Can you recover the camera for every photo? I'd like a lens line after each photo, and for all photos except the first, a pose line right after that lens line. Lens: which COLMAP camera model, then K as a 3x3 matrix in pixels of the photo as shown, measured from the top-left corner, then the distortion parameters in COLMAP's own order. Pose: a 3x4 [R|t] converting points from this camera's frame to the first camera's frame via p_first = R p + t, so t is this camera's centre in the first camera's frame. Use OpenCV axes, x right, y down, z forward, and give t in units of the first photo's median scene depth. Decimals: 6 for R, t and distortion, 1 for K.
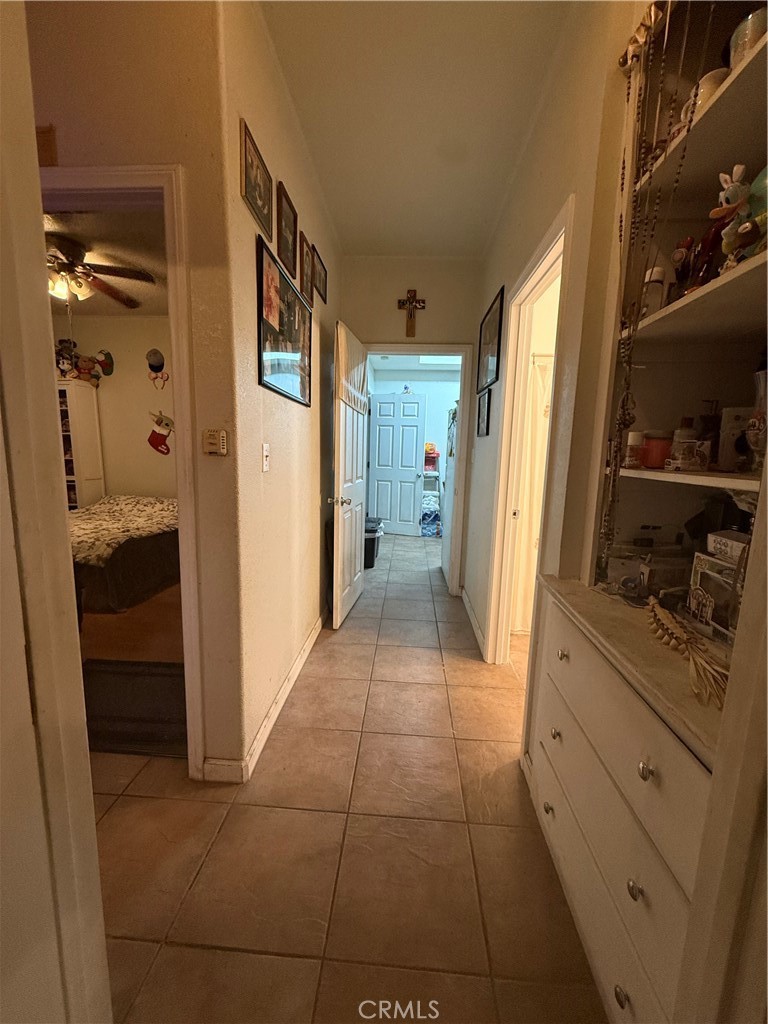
lens RADIAL K [[409.6, 0, 382.8], [0, 409.6, 509.0], [0, 0, 1]] dist [0.000140, 0.000090]
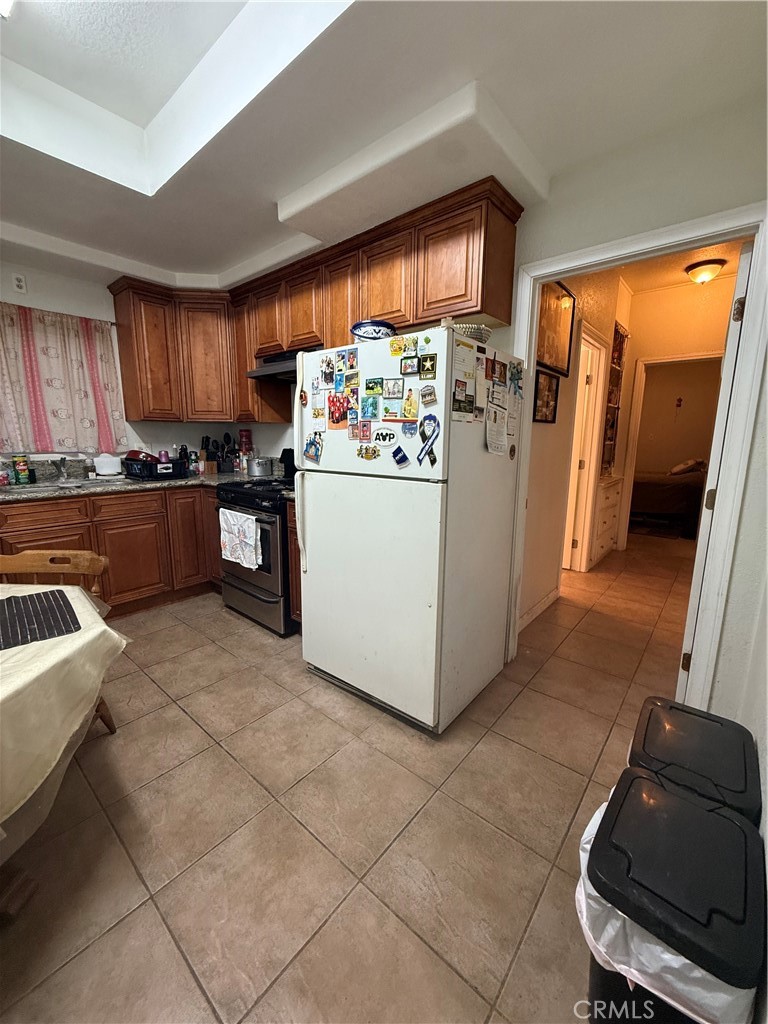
lens RADIAL K [[409.6, 0, 382.8], [0, 409.6, 509.0], [0, 0, 1]] dist [0.000140, 0.000090]
pose [[-0.803448, -0.135857, 0.579667, -0.027596], [0.060067, 0.950153, 0.305944, -0.397499], [-0.592337, 0.280629, -0.755238, 2.619303]]
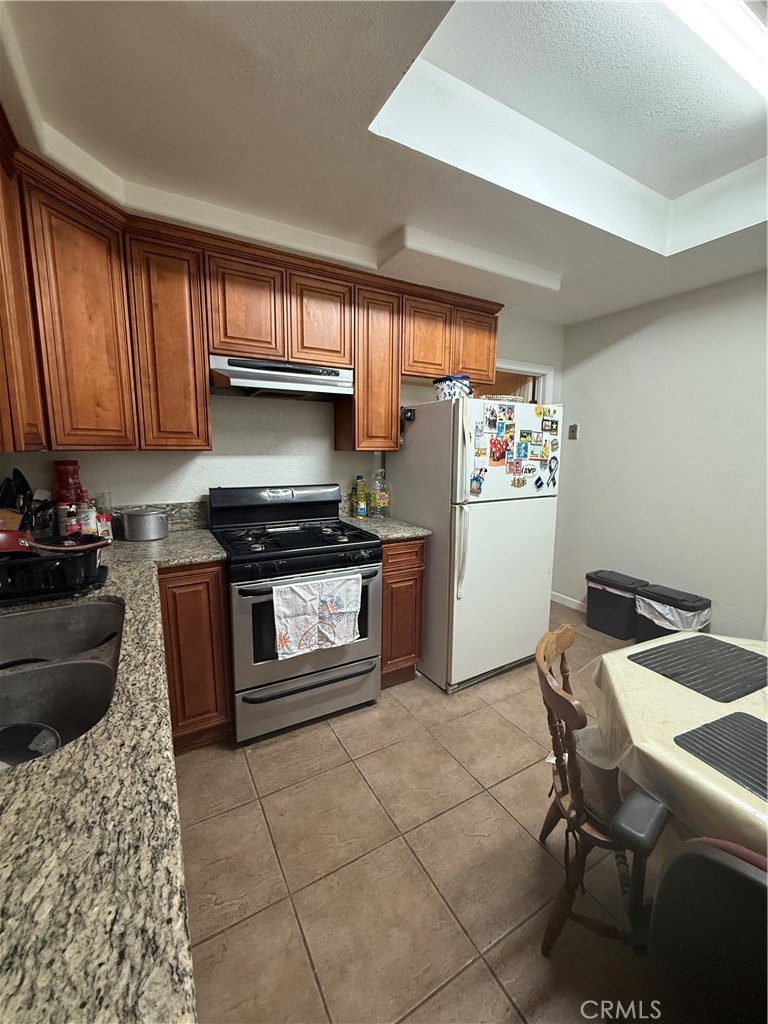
lens RADIAL K [[409.6, 0, 382.8], [0, 409.6, 509.0], [0, 0, 1]] dist [0.000140, 0.000090]
pose [[-0.833015, 0.048787, -0.551095, 1.390257], [-0.112797, 0.960205, 0.255506, -0.429462], [0.541629, 0.275002, -0.794362, 2.692200]]
